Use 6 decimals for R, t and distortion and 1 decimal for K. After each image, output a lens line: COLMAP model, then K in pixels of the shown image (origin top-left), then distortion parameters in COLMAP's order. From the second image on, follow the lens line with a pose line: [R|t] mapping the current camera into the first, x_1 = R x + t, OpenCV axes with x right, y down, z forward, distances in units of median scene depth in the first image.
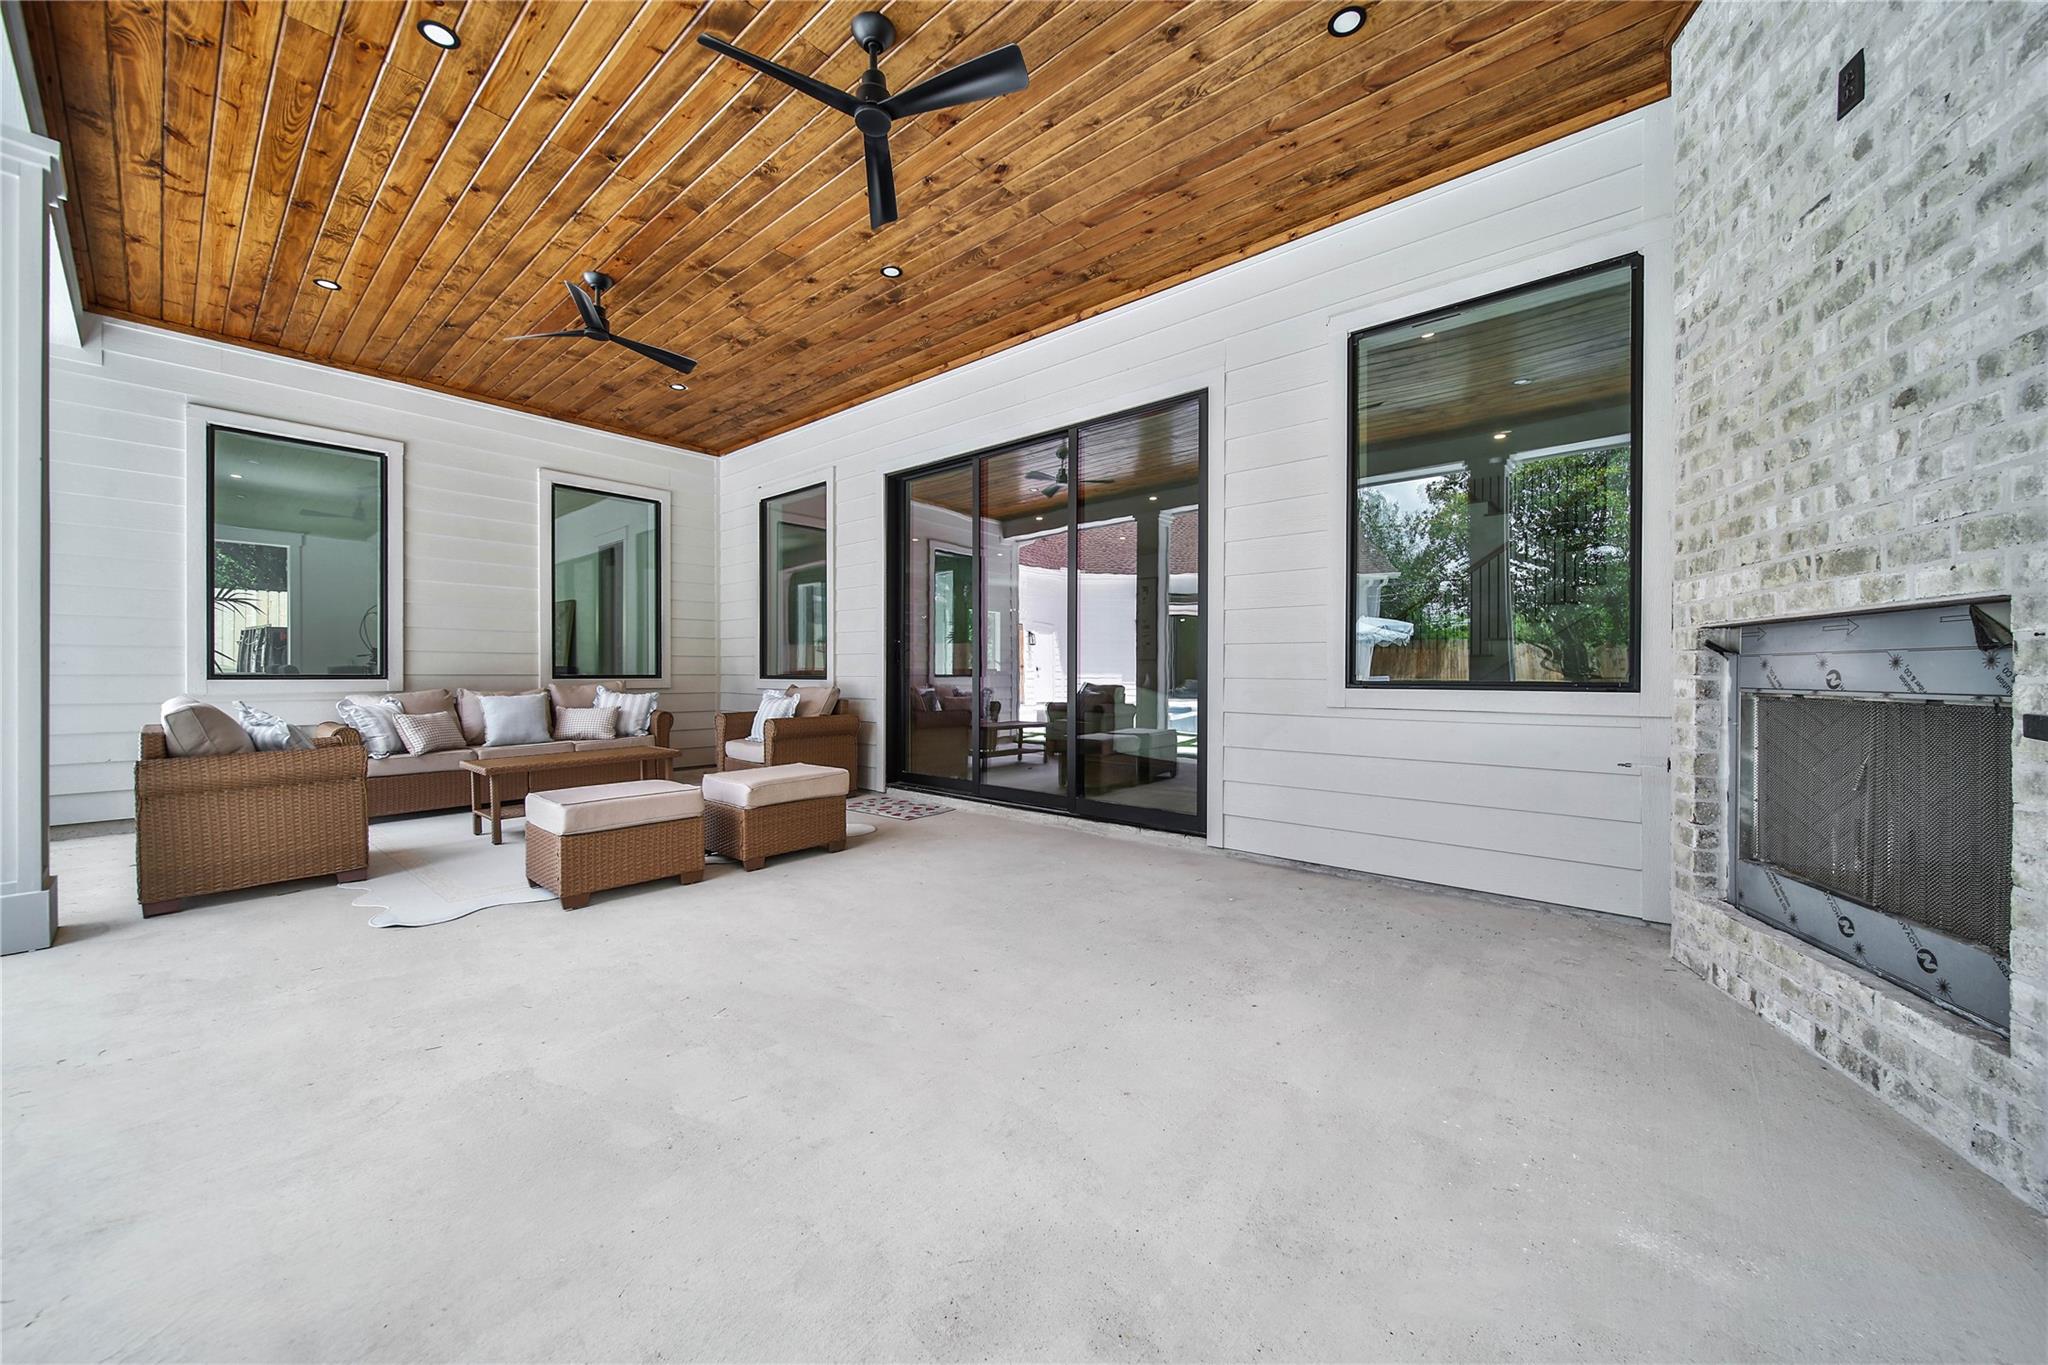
lens RADIAL K [[749.8, 0, 1019.3], [0, 749.8, 679.0], [0, 0, 1]] dist [-0.003177, -0.000305]
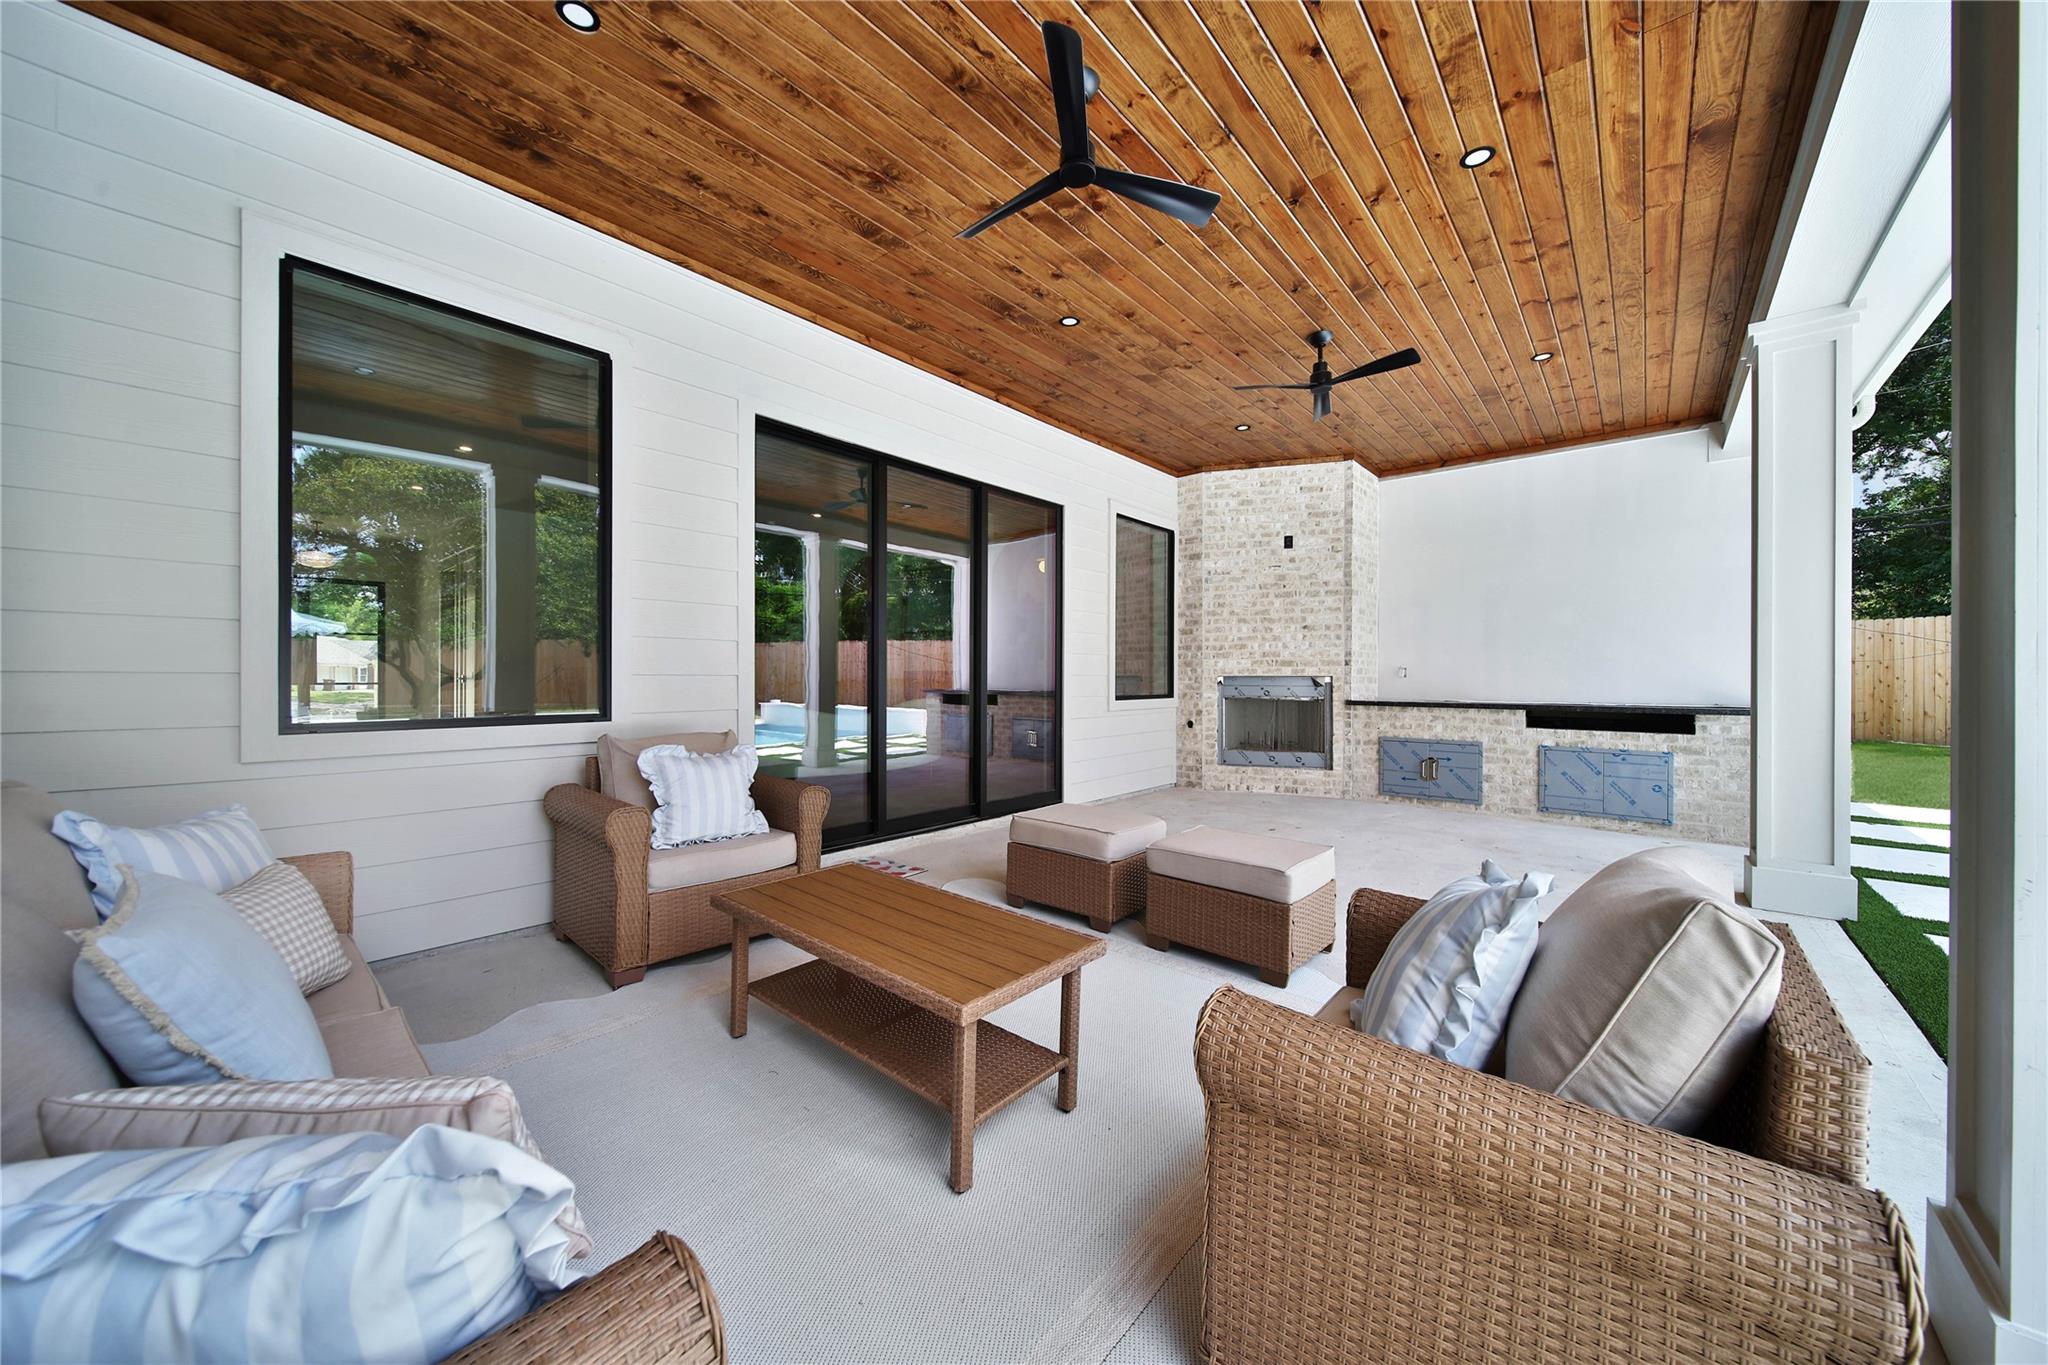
lens RADIAL K [[713.3, 0, 1009.2], [0, 713.3, 682.4], [0, 0, 1]] dist [-0.000296, 0.000025]
pose [[0.018064, -0.006158, 0.999818, -2.001999], [0.001961, 0.999979, 0.006124, -0.062320], [-0.999835, 0.001850, 0.018076, 1.799114]]
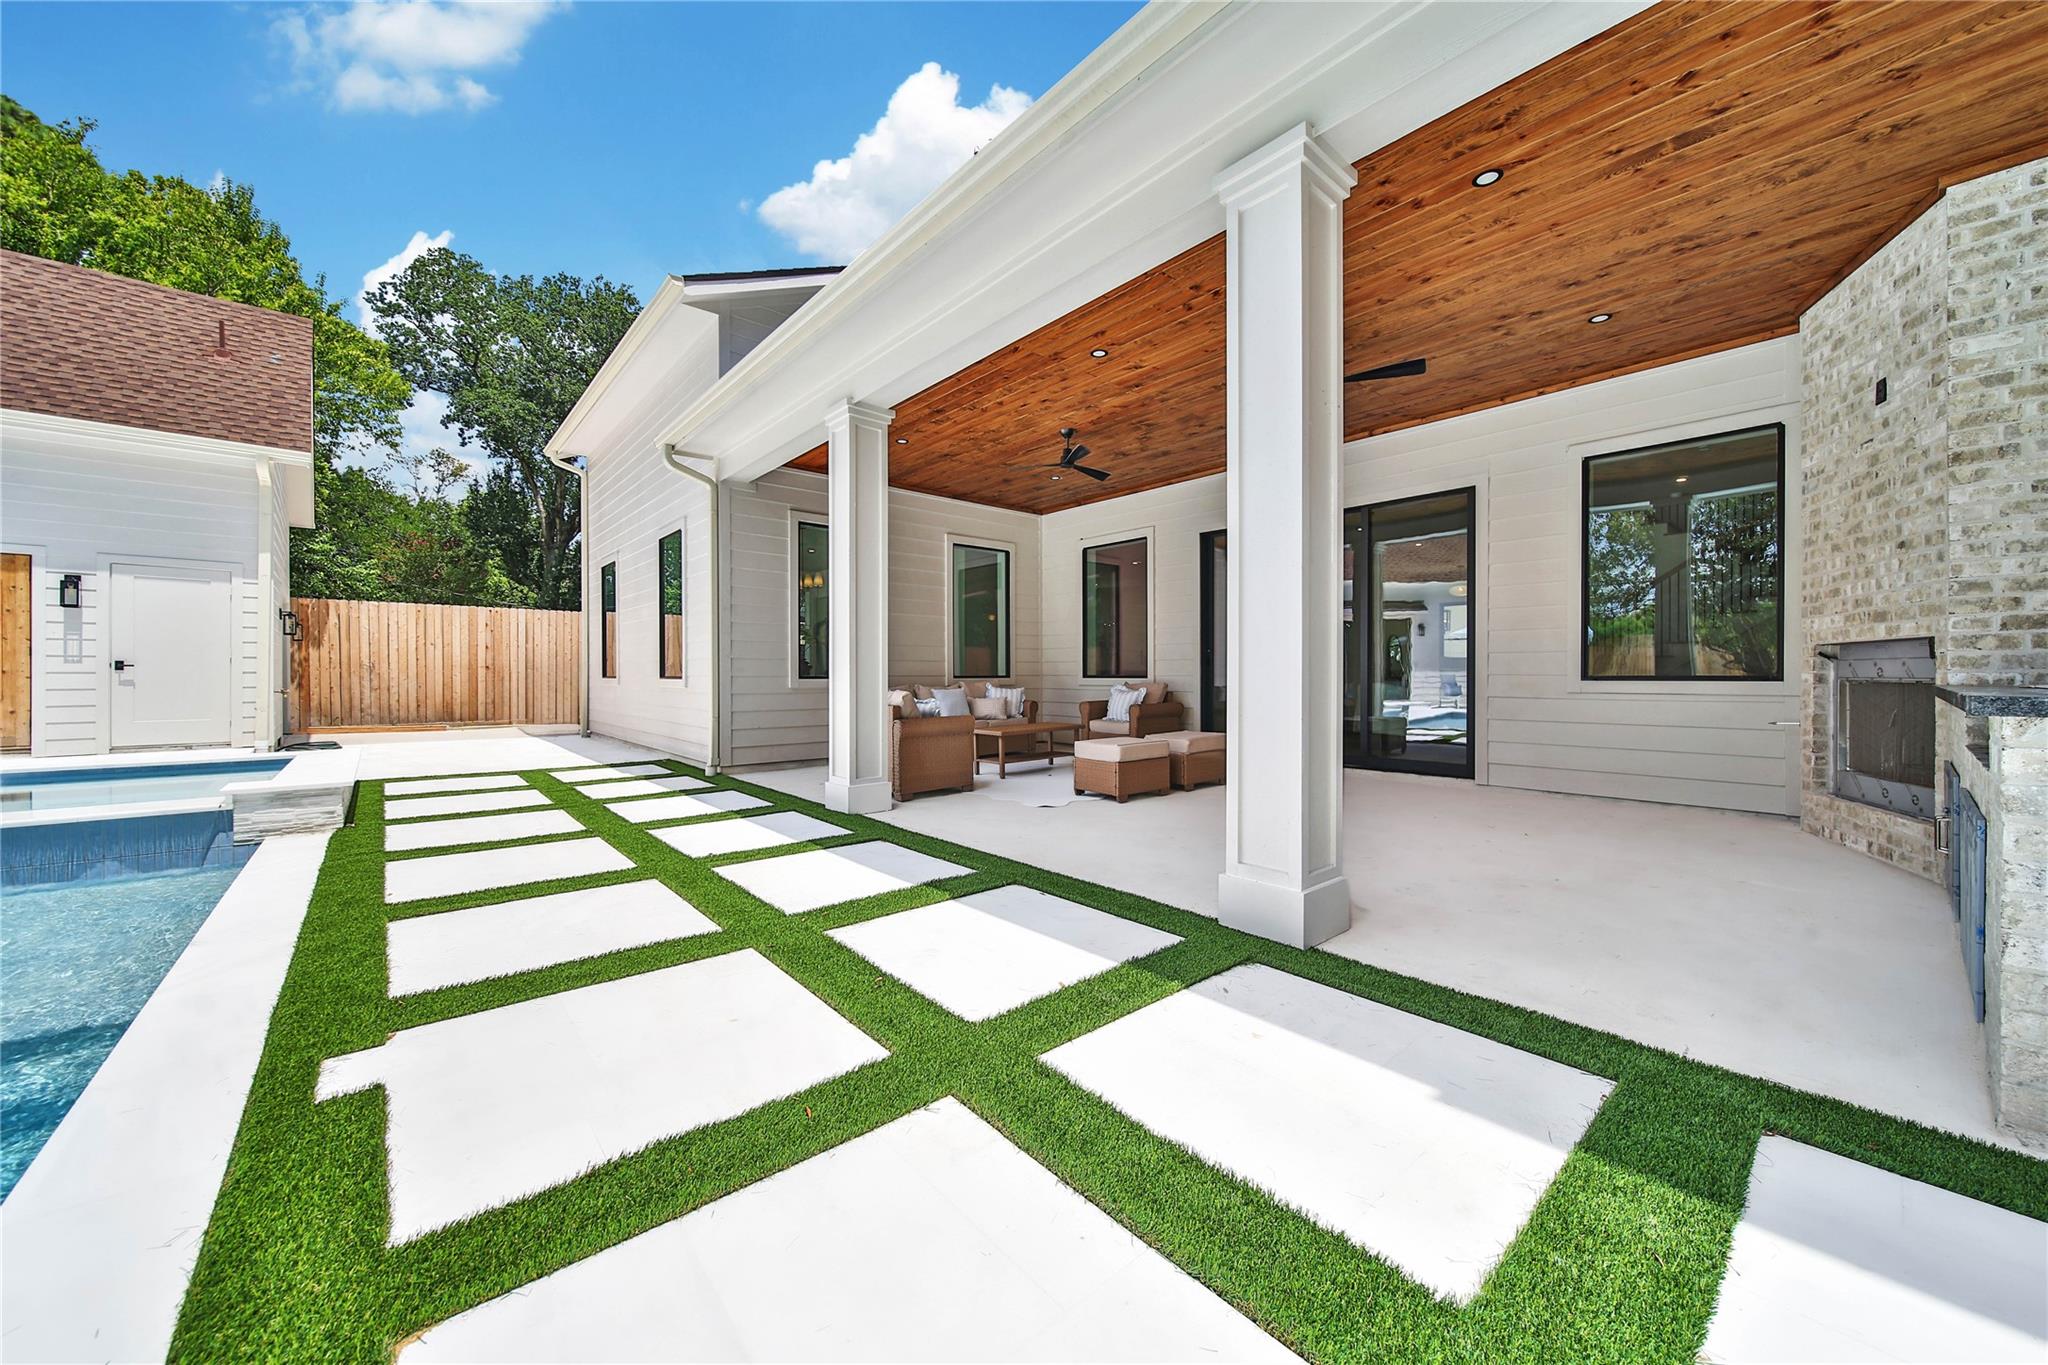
lens RADIAL K [[749.8, 0, 1021.5], [0, 749.8, 681.7], [0, 0, 1]] dist [-0.003177, -0.000305]
pose [[0.989862, -0.004262, -0.141968, -0.751710], [0.004583, 0.999988, 0.001935, 0.009351], [0.141958, -0.002566, 0.989869, -1.082923]]
